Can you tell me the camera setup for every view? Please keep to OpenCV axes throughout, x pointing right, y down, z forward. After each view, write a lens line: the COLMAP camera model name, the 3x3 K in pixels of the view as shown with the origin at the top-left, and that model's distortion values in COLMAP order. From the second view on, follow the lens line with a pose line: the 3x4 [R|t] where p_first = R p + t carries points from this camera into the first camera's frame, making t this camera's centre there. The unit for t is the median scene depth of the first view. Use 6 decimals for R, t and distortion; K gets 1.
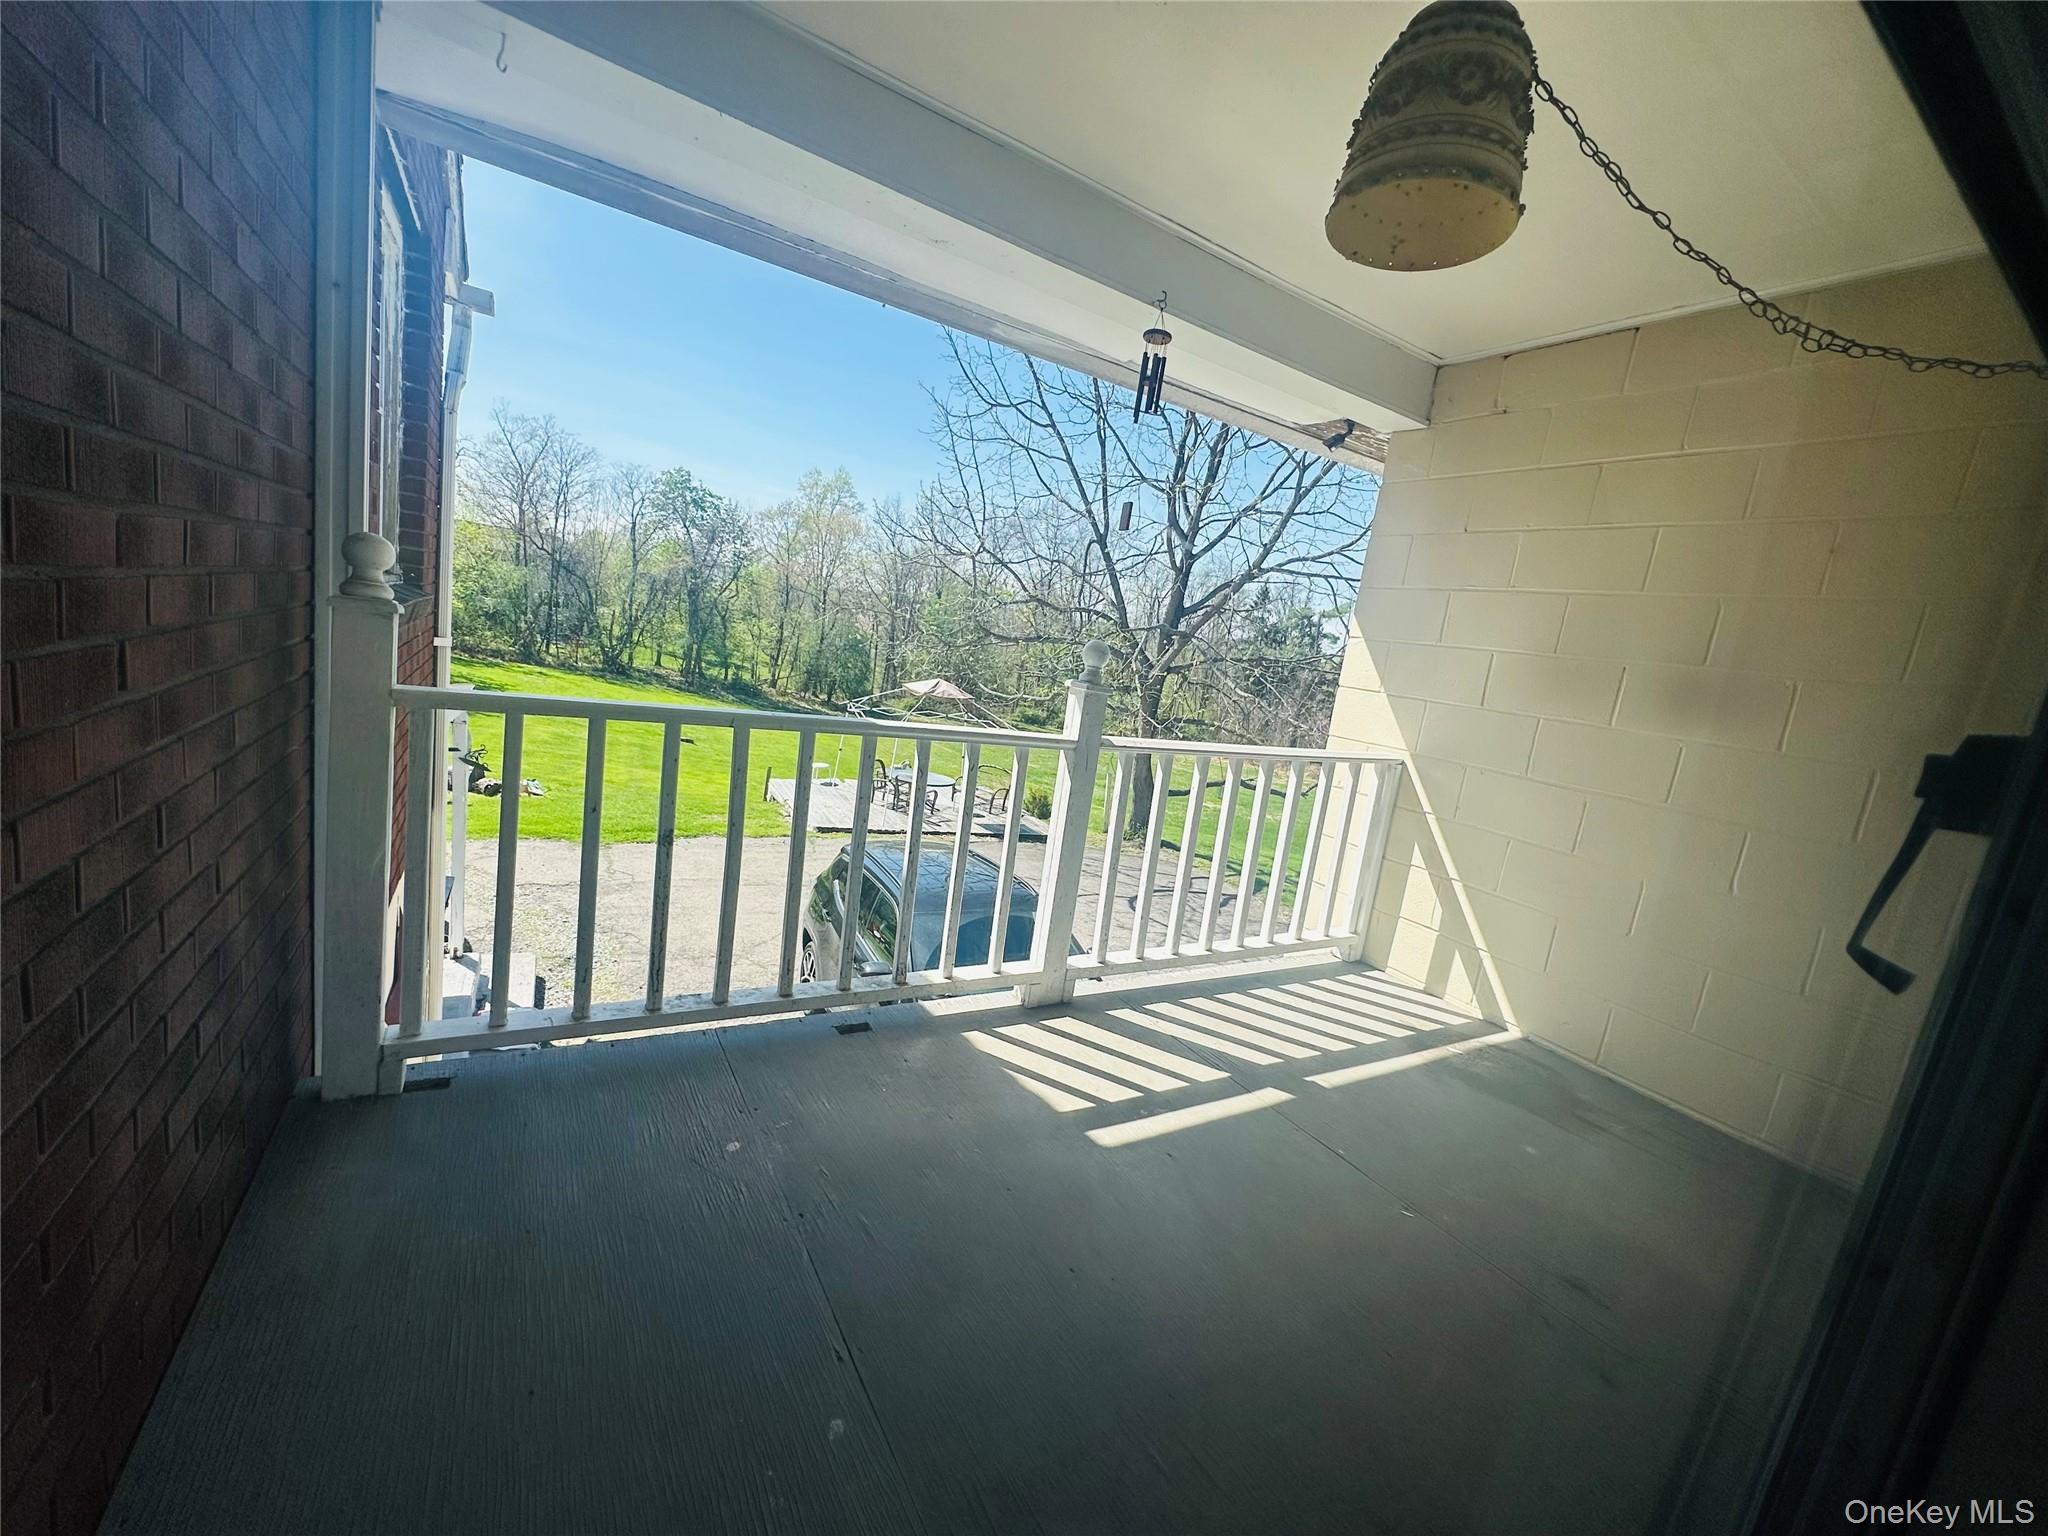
lens RADIAL K [[810.7, 0, 1024.0], [0, 810.7, 768.0], [0, 0, 1]] dist [-0.005312, 0.000481]
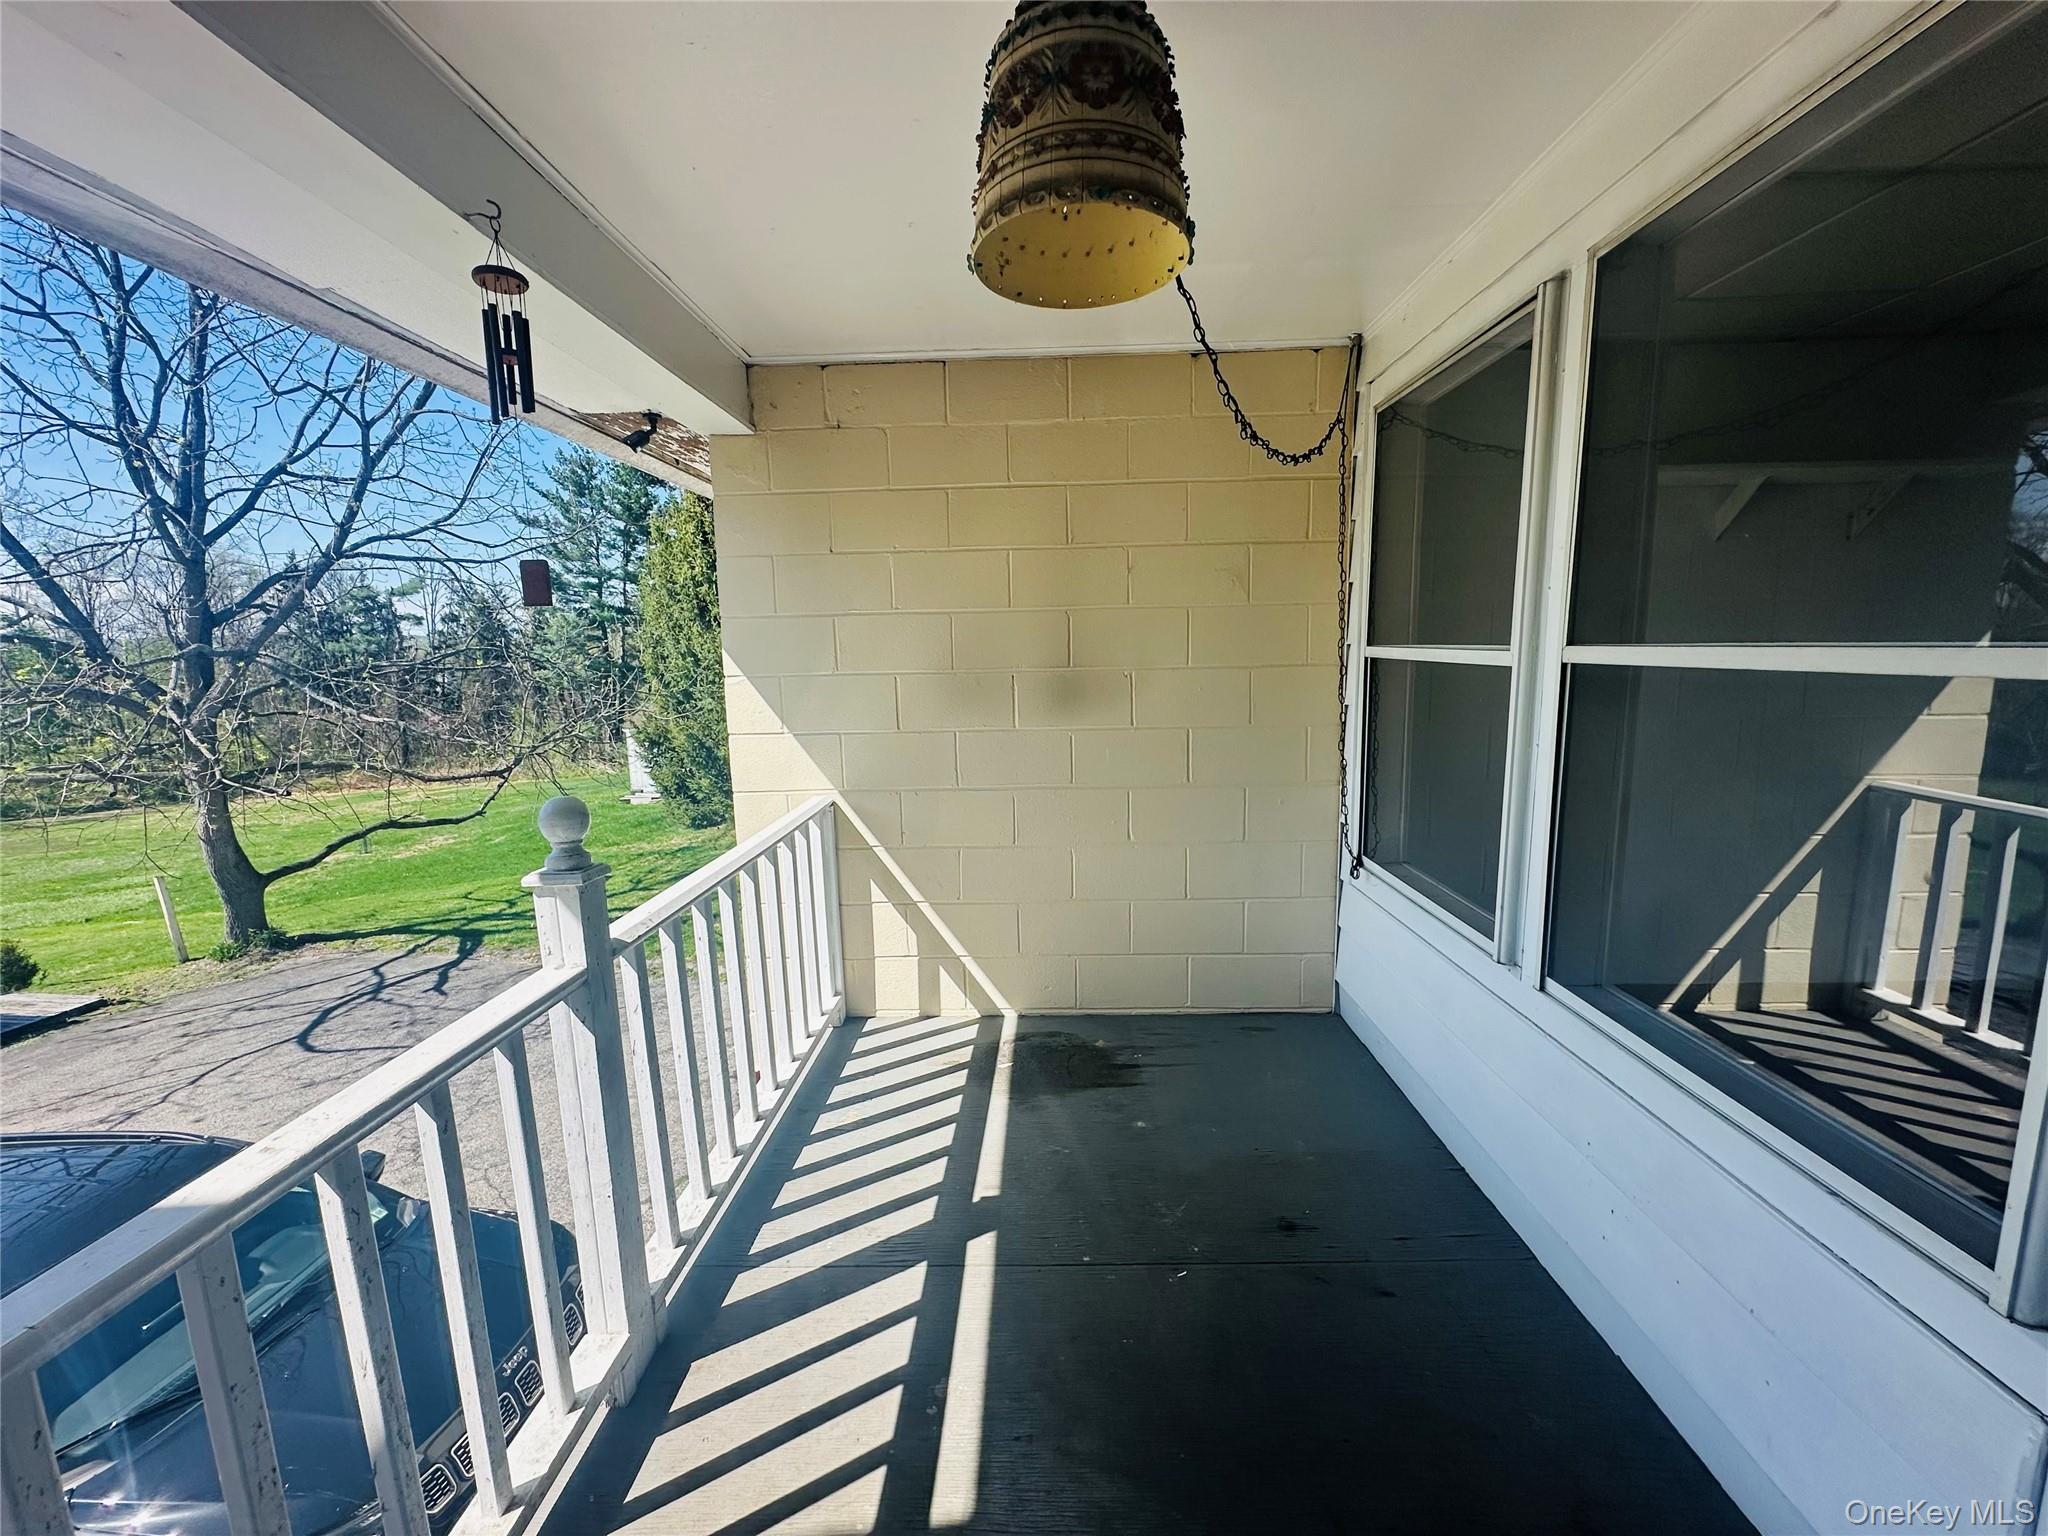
lens RADIAL K [[810.7, 0, 1024.0], [0, 810.7, 768.0], [0, 0, 1]] dist [-0.005312, 0.000481]
pose [[0.530673, -0.269986, 0.803426, -0.160950], [0.232972, 0.957862, 0.168002, -0.159814], [-0.814929, 0.098021, 0.571211, 0.307024]]
